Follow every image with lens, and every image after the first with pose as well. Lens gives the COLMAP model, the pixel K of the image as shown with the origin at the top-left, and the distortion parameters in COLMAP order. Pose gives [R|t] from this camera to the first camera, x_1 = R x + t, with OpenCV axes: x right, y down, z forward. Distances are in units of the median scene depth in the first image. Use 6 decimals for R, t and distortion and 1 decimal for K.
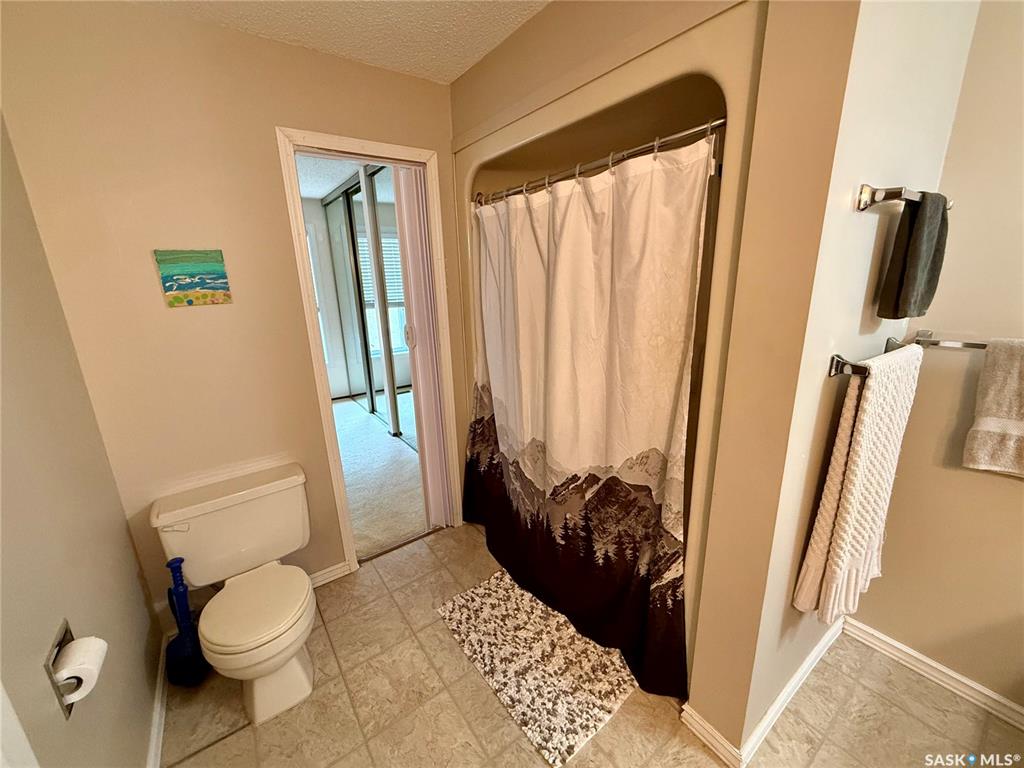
lens RADIAL K [[407.2, 0, 509.5], [0, 407.2, 384.6], [0, 0, 1]] dist [0.001074, -0.000121]
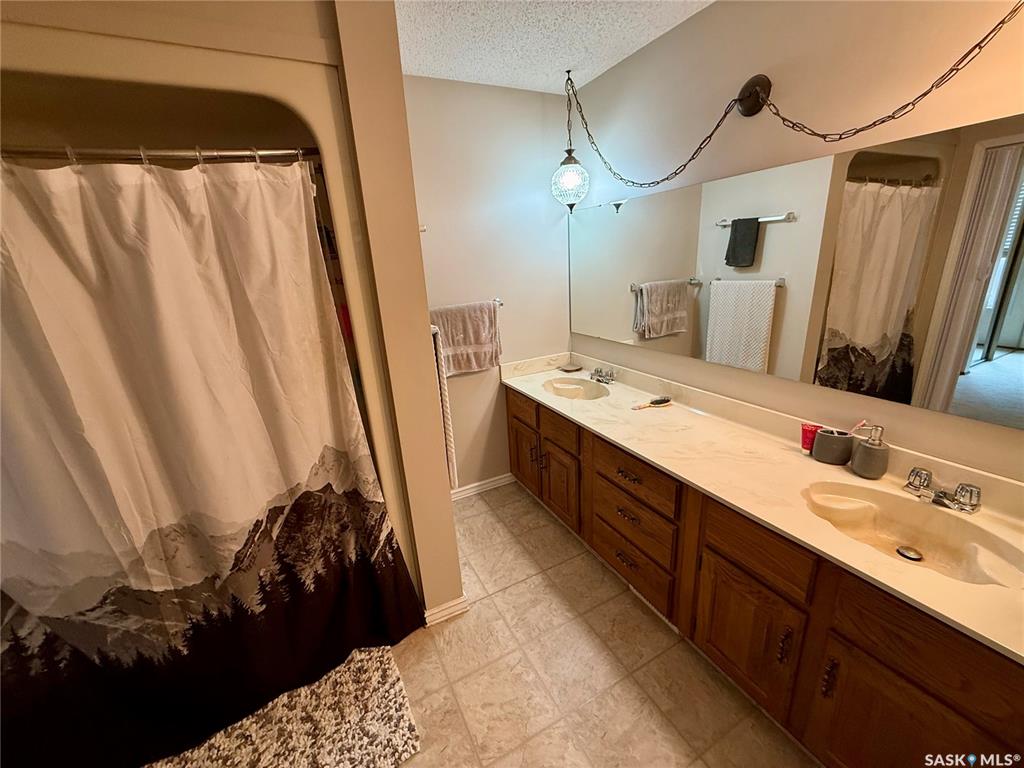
lens RADIAL K [[407.2, 0, 510.8], [0, 407.2, 384.0], [0, 0, 1]] dist [0.001074, -0.000121]
pose [[0.153379, -0.272265, 0.949919, -0.497924], [0.317391, 0.923933, 0.213569, -0.058392], [-0.935809, 0.268738, 0.228126, 0.246265]]
